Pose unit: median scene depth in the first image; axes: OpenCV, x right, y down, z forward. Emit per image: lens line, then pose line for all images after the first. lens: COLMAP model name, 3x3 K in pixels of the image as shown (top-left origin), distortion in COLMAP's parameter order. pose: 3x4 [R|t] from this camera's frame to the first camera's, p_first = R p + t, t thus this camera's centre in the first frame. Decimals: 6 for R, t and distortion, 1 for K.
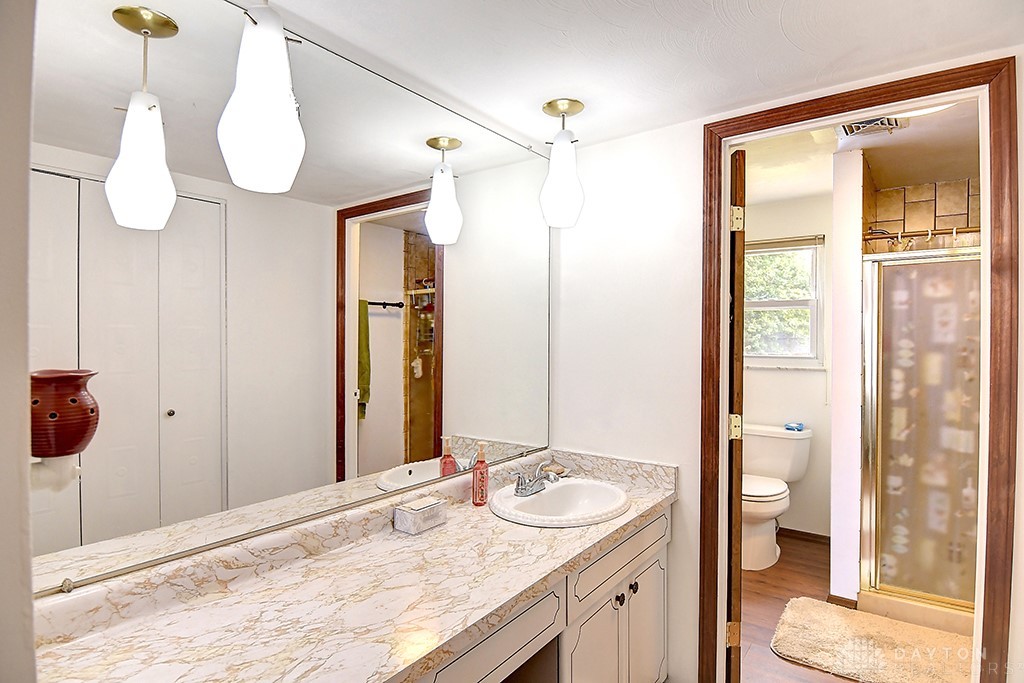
lens RADIAL K [[544.2, 0, 512.5], [0, 544.2, 342.3], [0, 0, 1]] dist [-0.025790, -0.000165]
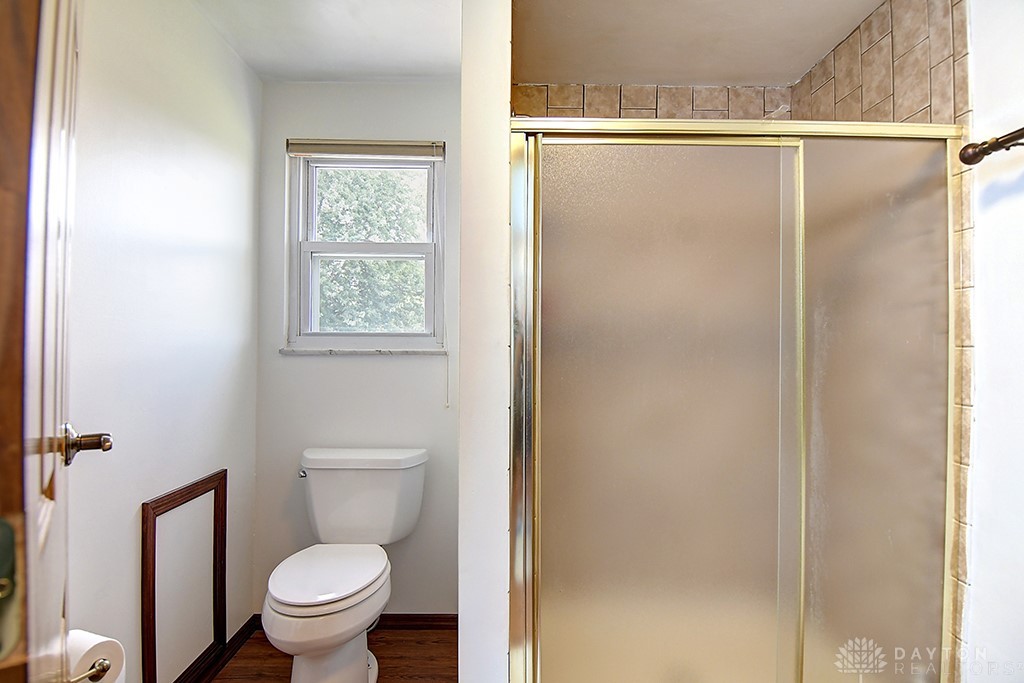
lens RADIAL K [[544.2, 0, 512.8], [0, 544.2, 343.1], [0, 0, 1]] dist [-0.025790, -0.000165]
pose [[0.794966, 0.003264, 0.606645, 0.249656], [0.006992, 0.999870, -0.014543, 0.049774], [-0.606613, 0.015803, 0.794840, 0.436695]]
